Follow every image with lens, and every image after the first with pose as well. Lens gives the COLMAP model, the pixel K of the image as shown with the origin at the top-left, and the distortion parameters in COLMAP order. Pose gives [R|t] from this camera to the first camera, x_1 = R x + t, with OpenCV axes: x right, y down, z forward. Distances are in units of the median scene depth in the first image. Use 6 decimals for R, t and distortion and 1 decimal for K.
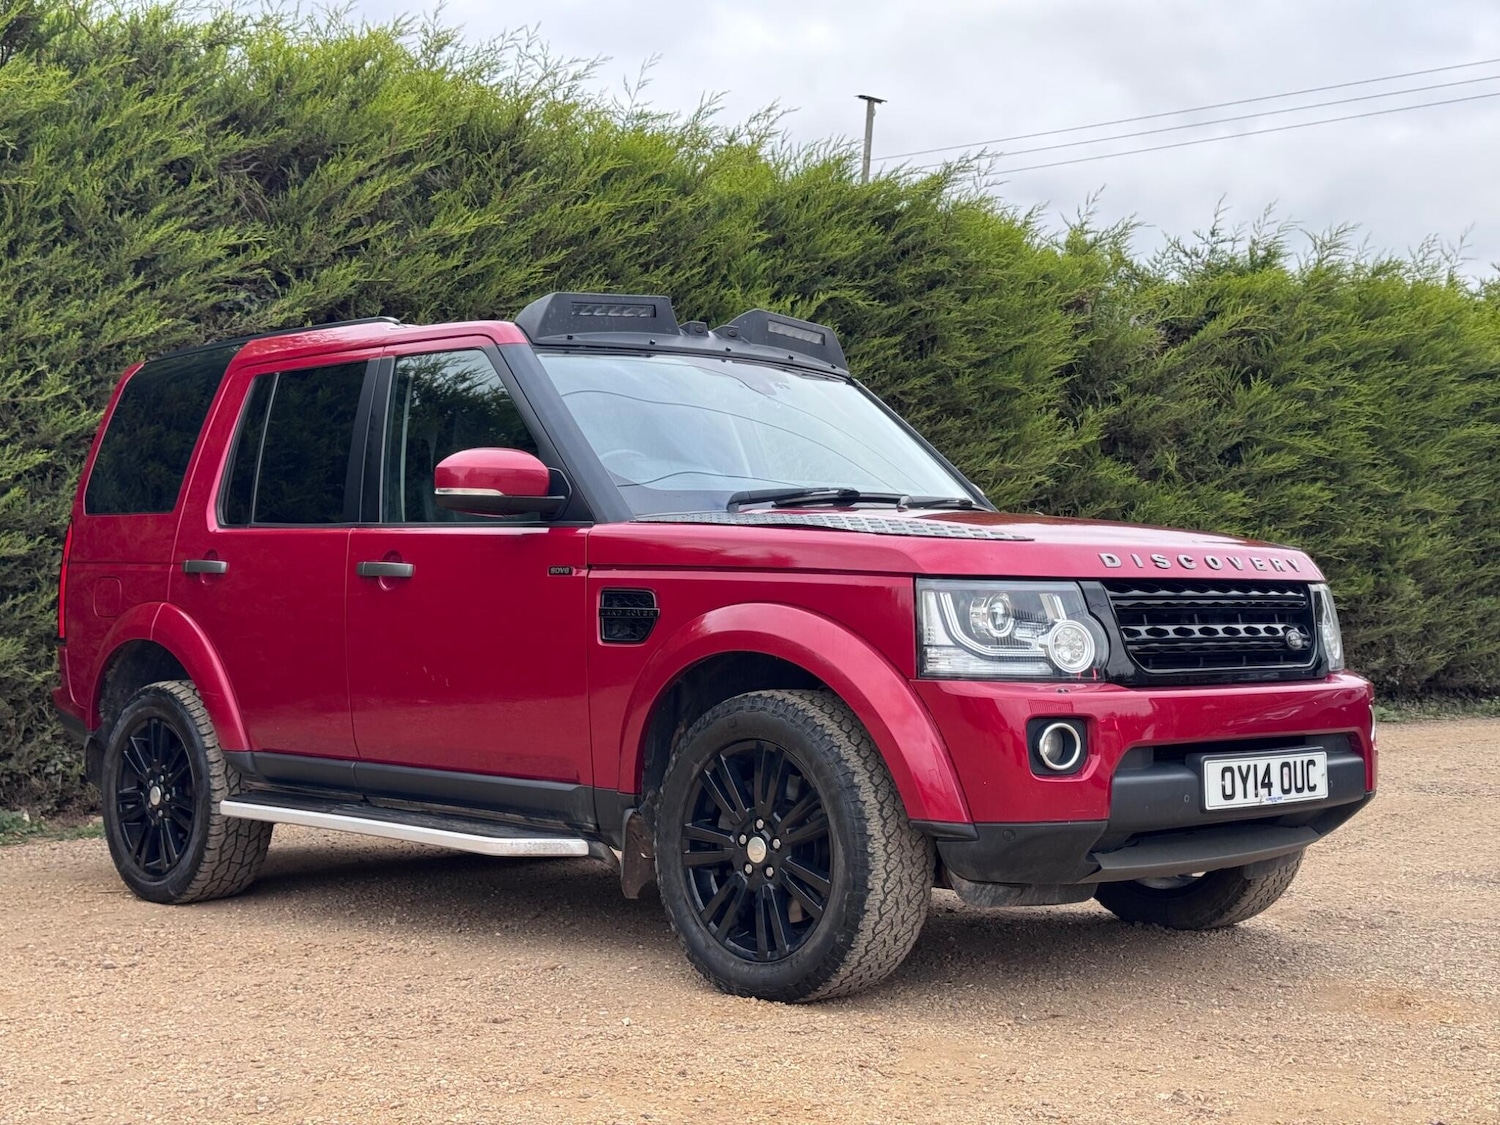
lens RADIAL K [[2116.3, 0, 766.4], [0, 2116.3, 560.2], [0, 0, 1]] dist [0.107434, 0.000000]
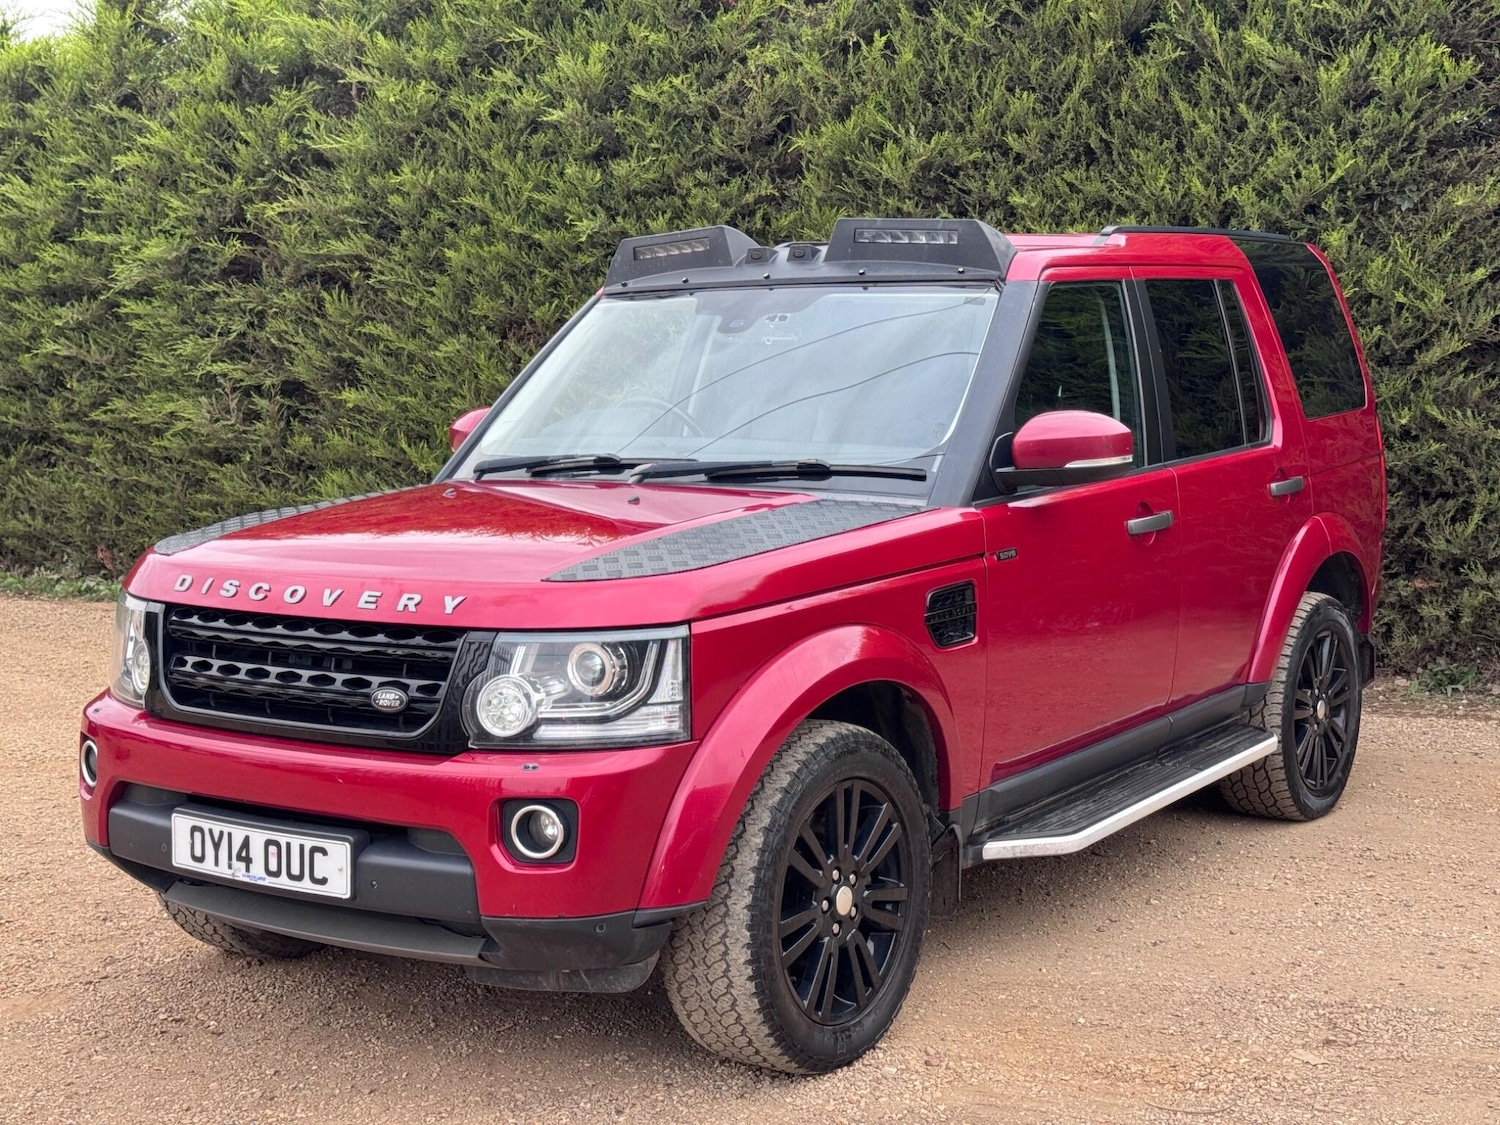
lens RADIAL K [[2116.3, 0, 742.4], [0, 2116.3, 559.4], [0, 0, 1]] dist [0.107434, 0.000000]
pose [[0.189400, 0.102495, -0.976536, 0.923084], [0.039055, 0.992964, 0.111794, -0.087087], [0.981123, -0.059312, 0.184064, 0.872727]]
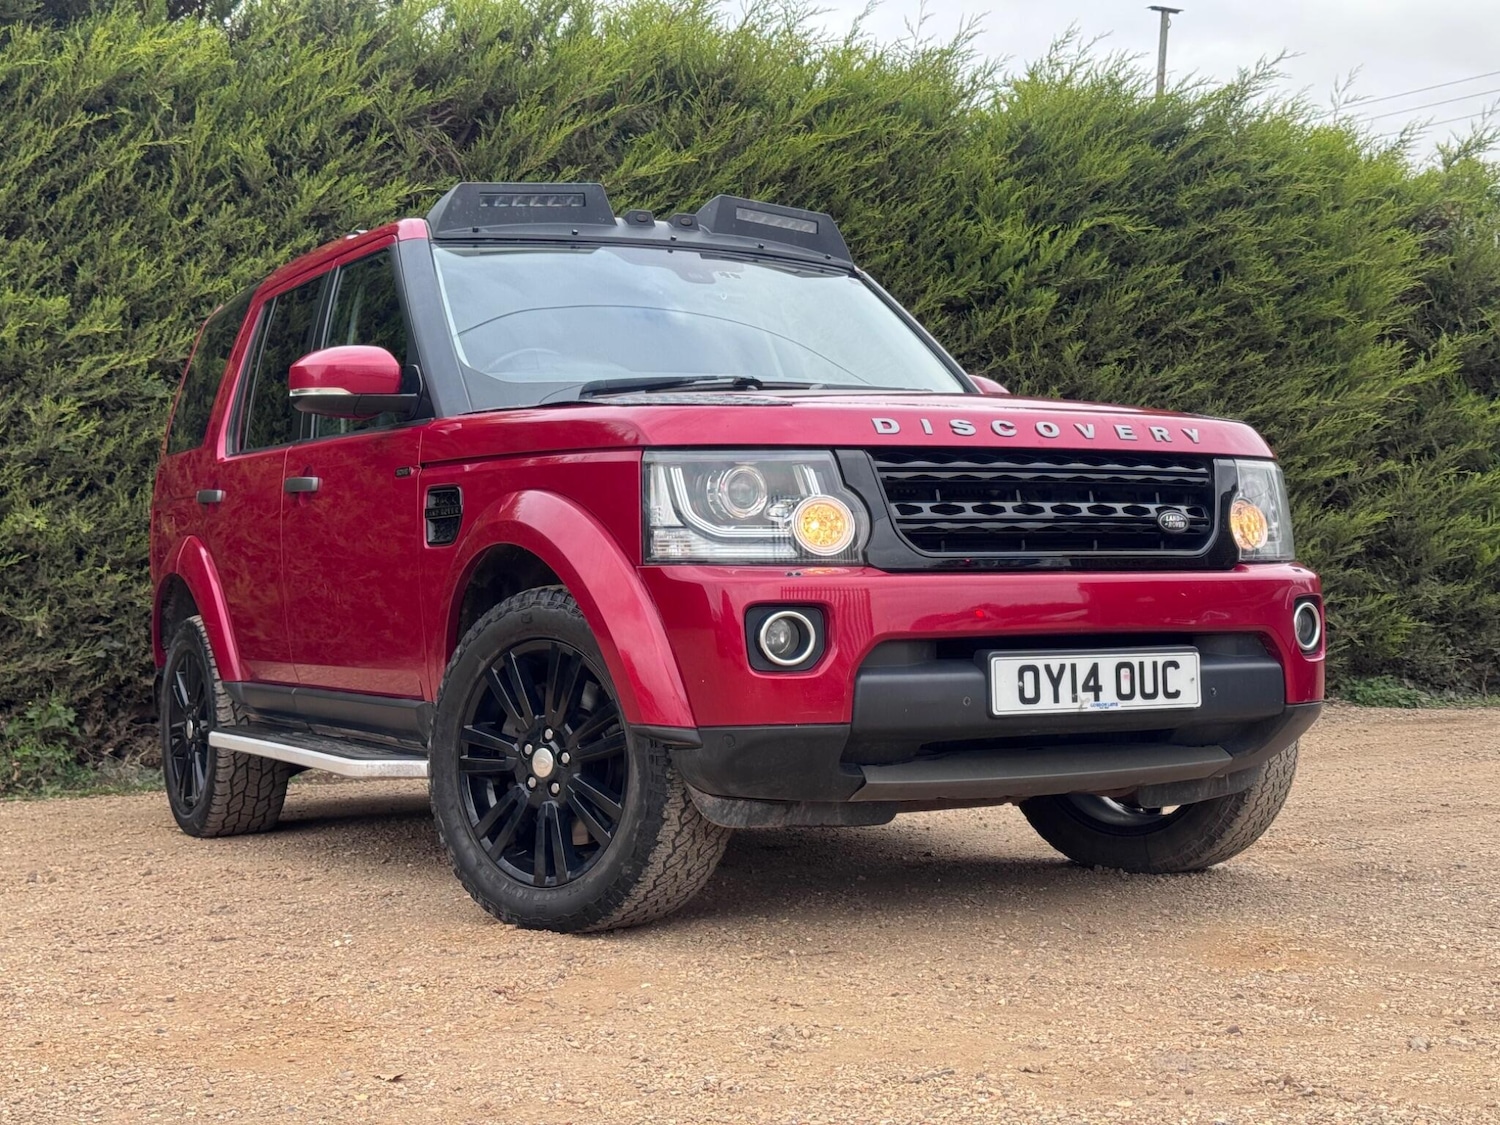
lens RADIAL K [[2116.3, 0, 755.8], [0, 2116.3, 575.7], [0, 0, 1]] dist [0.107434, 0.000000]
pose [[0.963916, -0.017735, -0.265613, 0.275445], [0.019930, 0.999786, 0.005569, 0.044671], [0.265458, -0.010661, 0.964064, 0.130515]]
